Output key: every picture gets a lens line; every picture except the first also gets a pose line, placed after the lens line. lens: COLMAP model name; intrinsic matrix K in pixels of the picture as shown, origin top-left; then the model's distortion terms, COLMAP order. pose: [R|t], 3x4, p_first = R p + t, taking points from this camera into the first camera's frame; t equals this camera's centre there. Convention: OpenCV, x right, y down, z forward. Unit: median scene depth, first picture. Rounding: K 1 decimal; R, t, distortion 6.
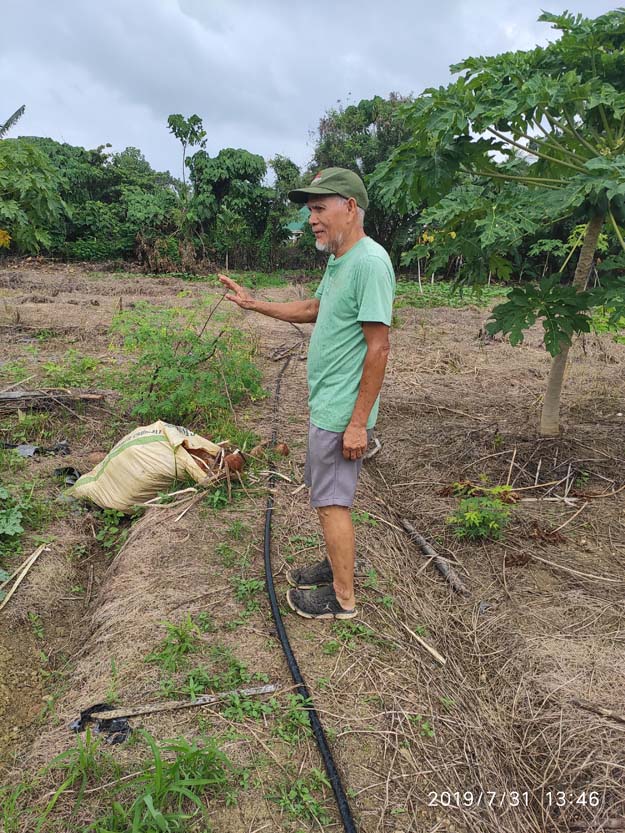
lens RADIAL K [[607.2, 0, 313.7], [0, 607.2, 421.5], [0, 0, 1]] dist [0.064686, -0.079368]
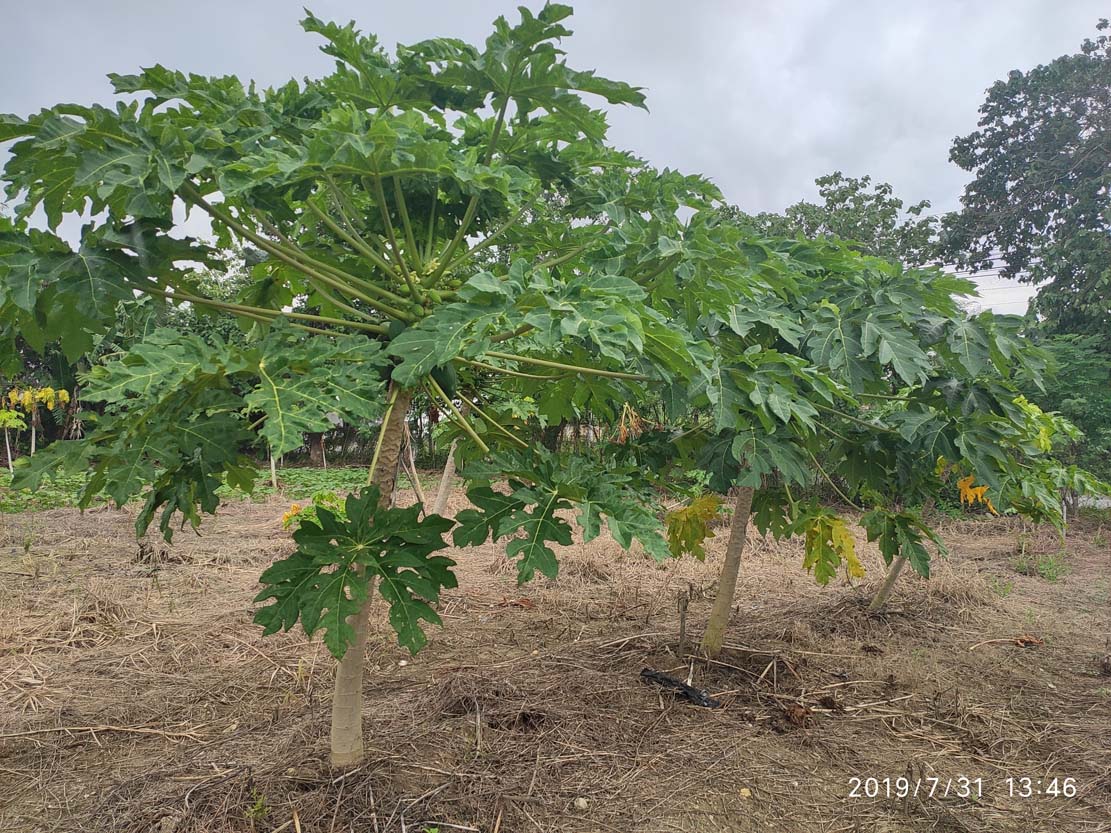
lens RADIAL K [[809.8, 0, 544.0], [0, 809.8, 407.1], [0, 0, 1]] dist [0.064686, -0.079368]
pose [[0.730569, -0.015060, 0.682673, 0.031510], [0.201204, 0.960118, -0.194140, -0.139508], [-0.652523, 0.279190, 0.704463, 0.390204]]
